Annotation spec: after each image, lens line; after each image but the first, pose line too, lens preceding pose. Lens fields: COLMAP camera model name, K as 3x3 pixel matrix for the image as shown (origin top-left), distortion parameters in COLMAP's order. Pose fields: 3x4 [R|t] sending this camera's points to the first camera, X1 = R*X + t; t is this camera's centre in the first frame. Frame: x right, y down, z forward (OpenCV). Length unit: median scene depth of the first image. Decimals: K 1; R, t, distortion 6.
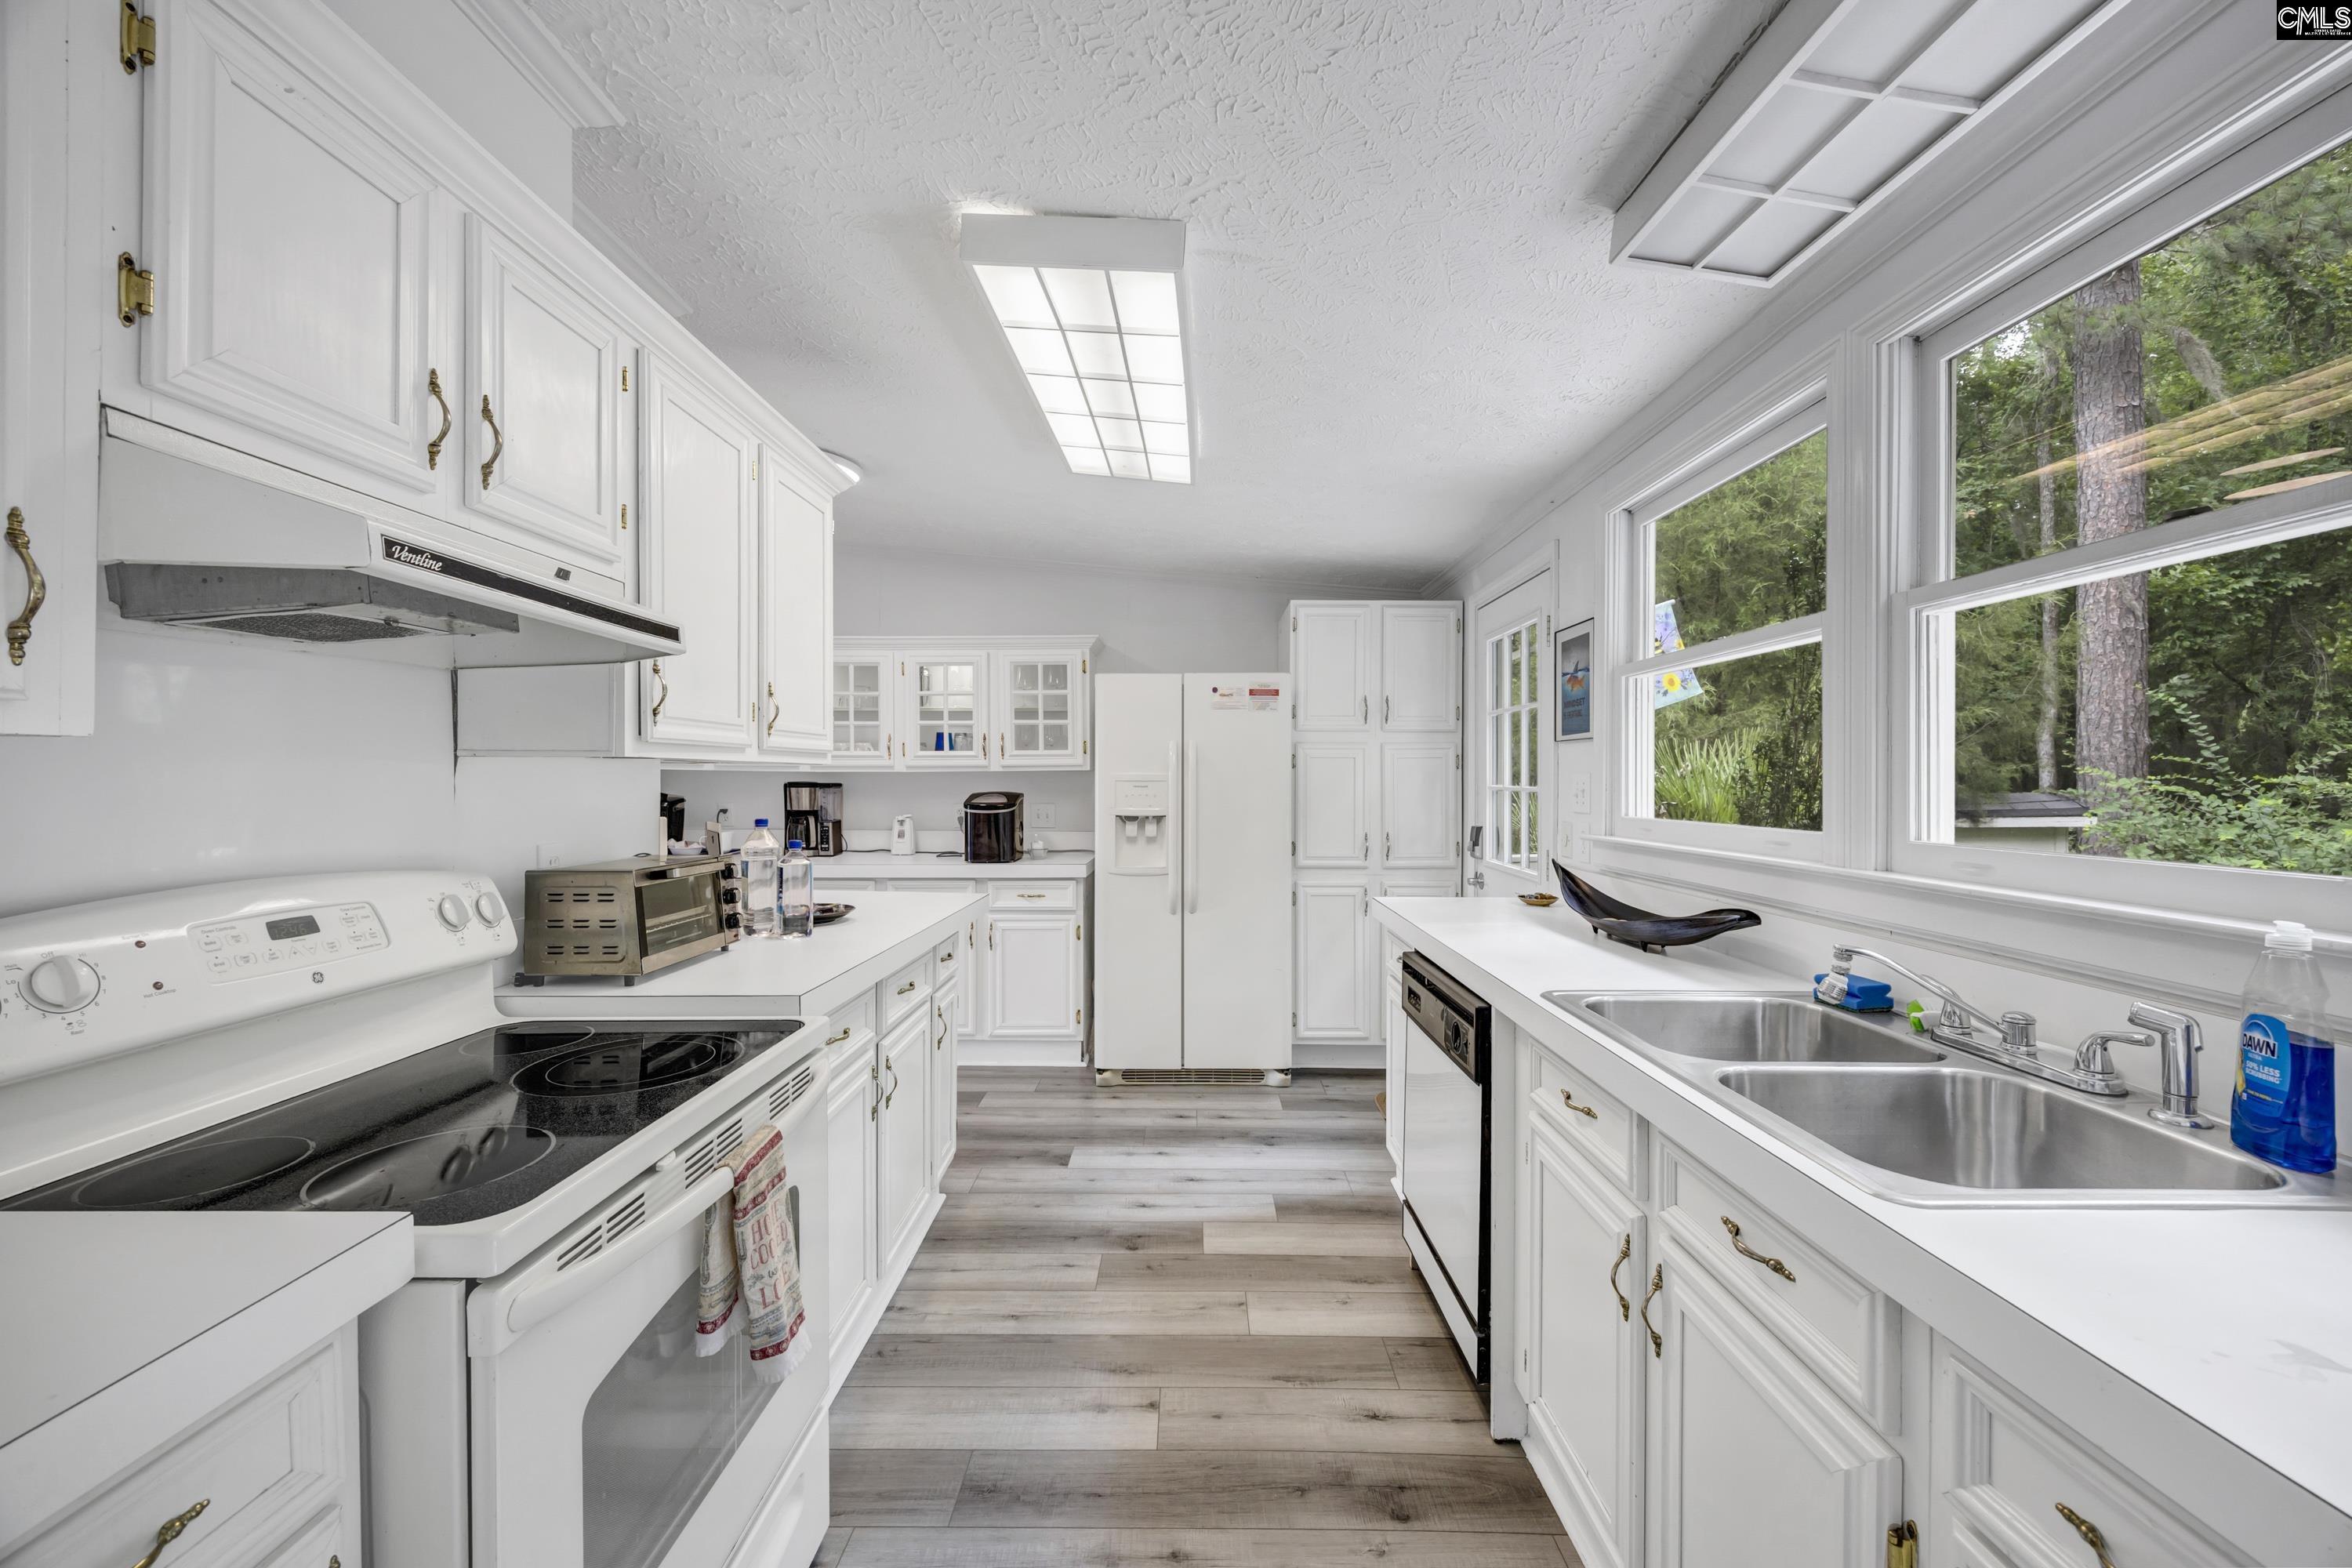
lens RADIAL K [[904.2, 0, 1185.5], [0, 904.2, 763.6], [0, 0, 1]] dist [-0.000590, 0.000539]
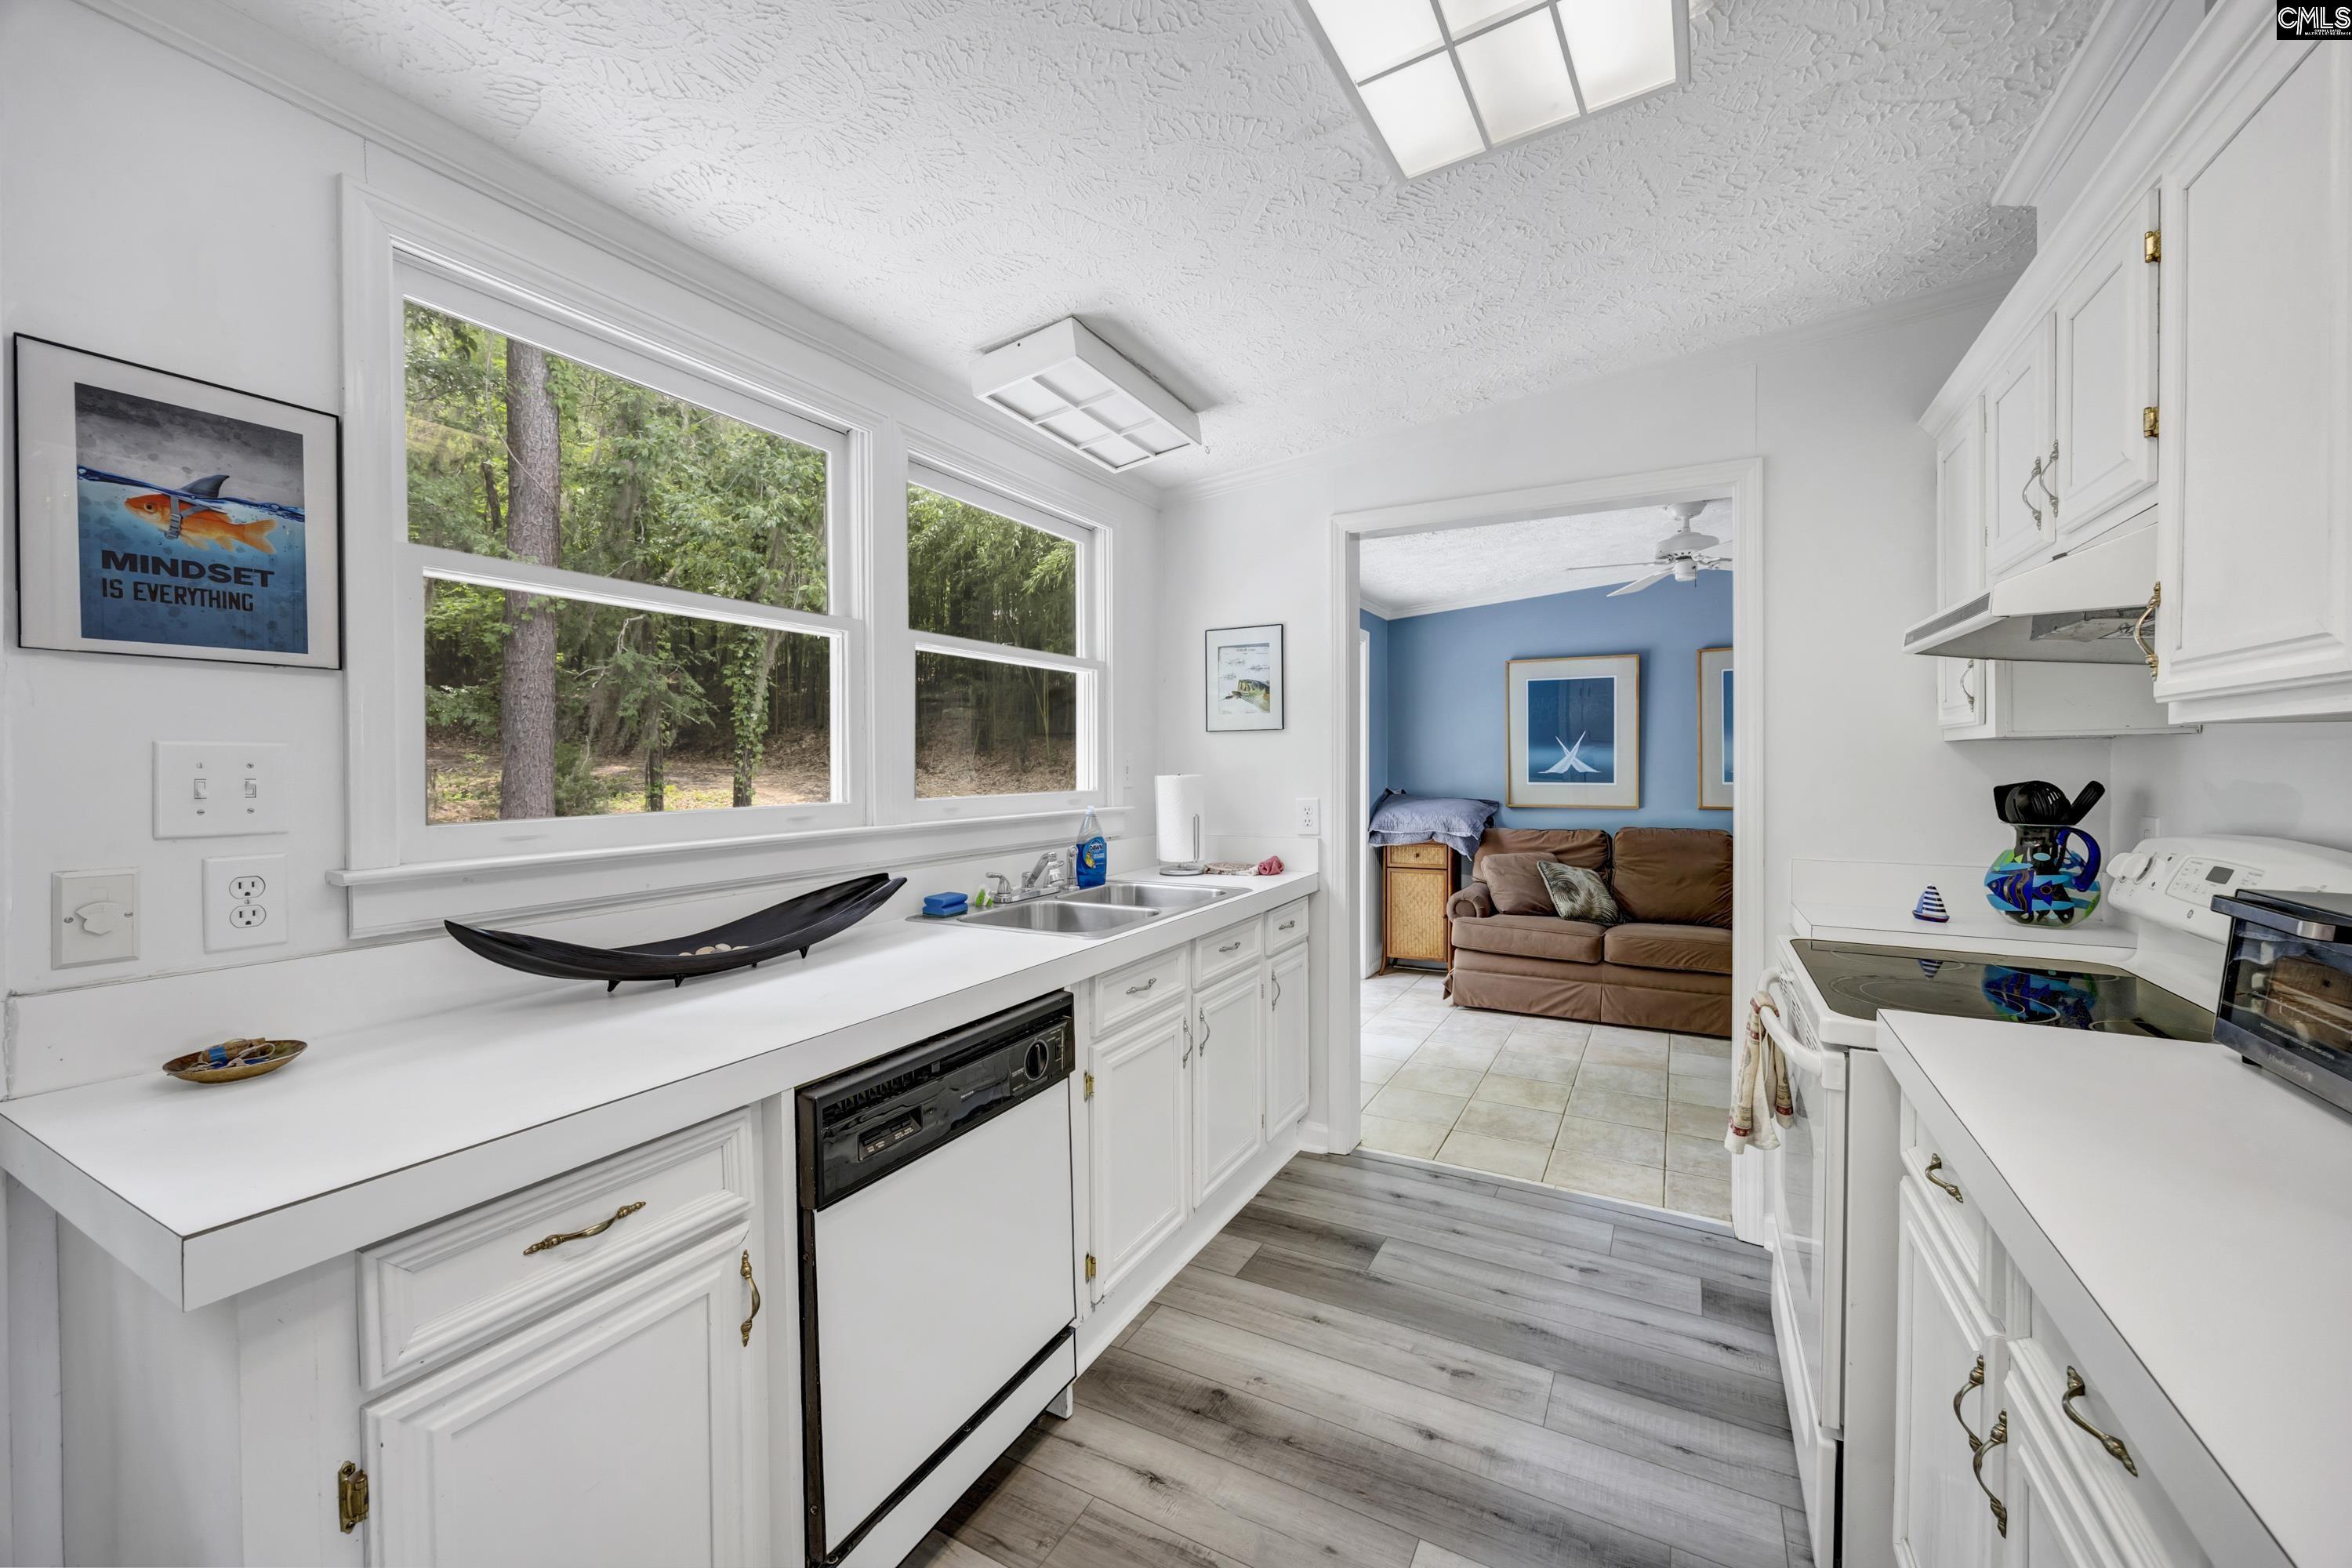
lens RADIAL K [[892.0, 0, 1186.3], [0, 892.0, 777.6], [0, 0, 1]] dist [-0.000585, 0.000230]
pose [[-0.887493, -0.009414, 0.460724, -0.139503], [-0.008977, 0.999955, 0.003141, 0.021448], [-0.460733, -0.001348, -0.887538, 1.159938]]
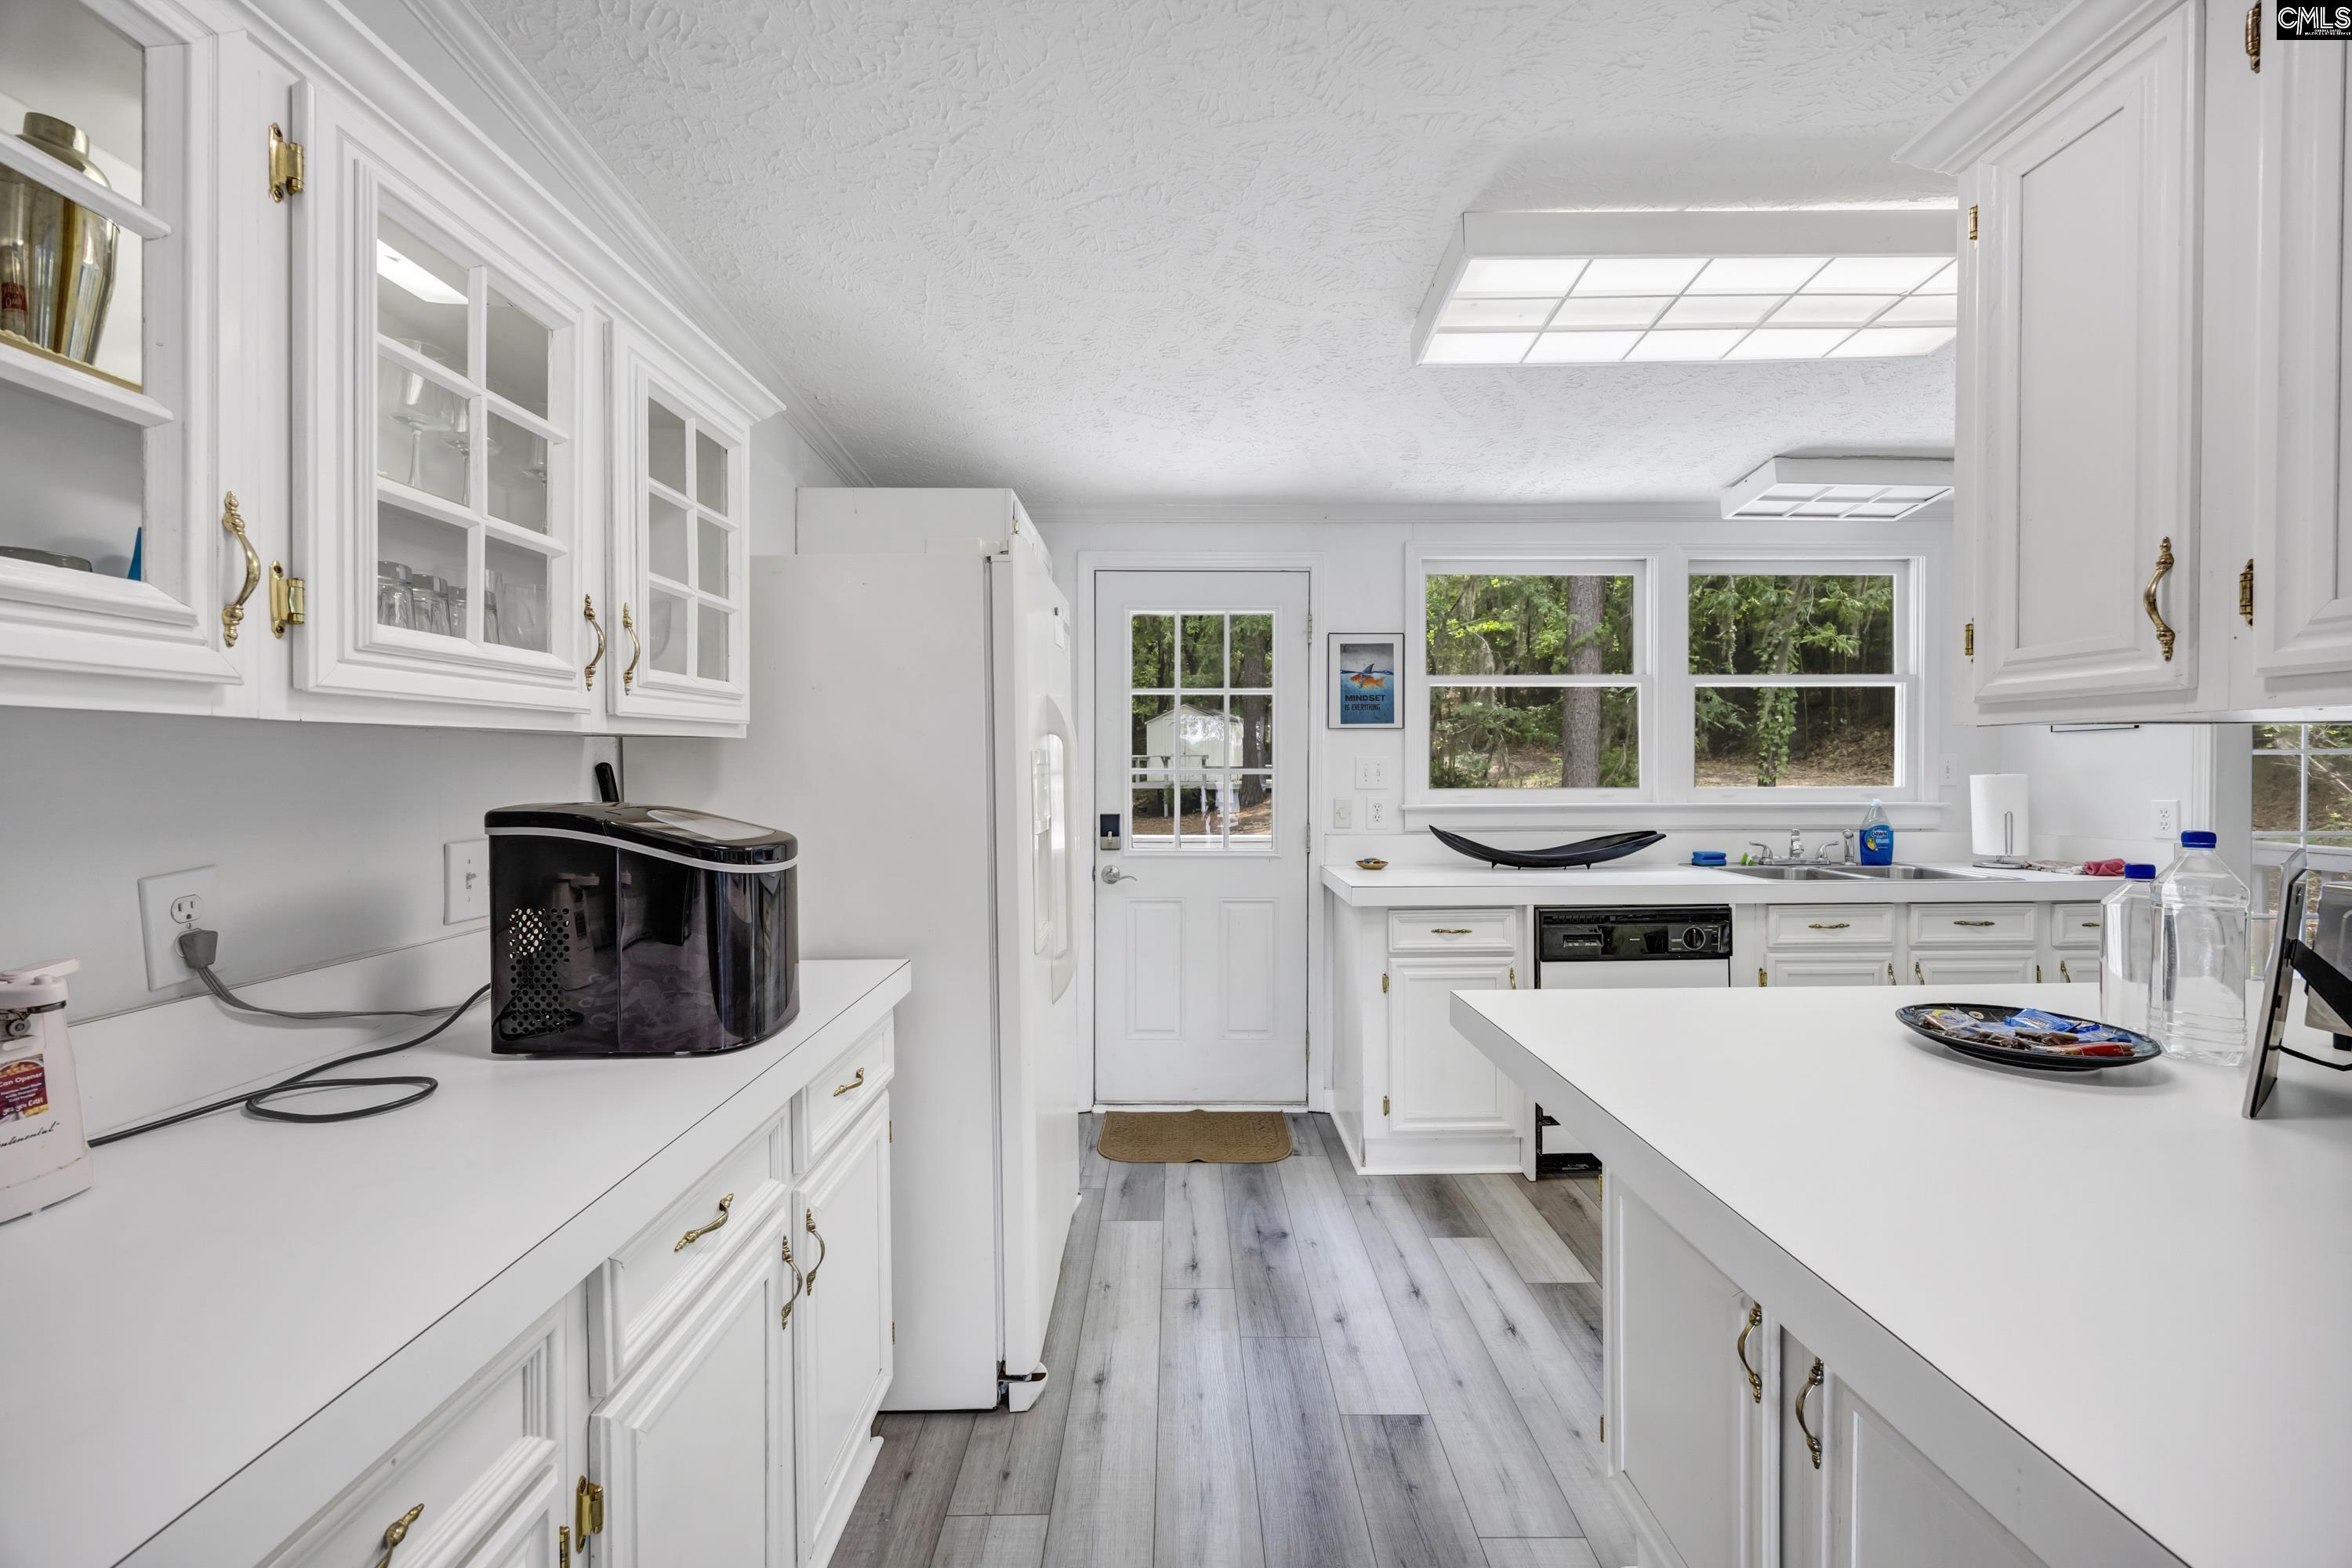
lens RADIAL K [[904.2, 0, 1185.5], [0, 904.2, 763.6], [0, 0, 1]] dist [-0.000590, 0.000539]
pose [[-0.007392, 0.000125, 0.999973, -0.777235], [-0.015468, 0.999880, -0.000239, 0.024429], [-0.999853, -0.015469, -0.007389, 1.259250]]
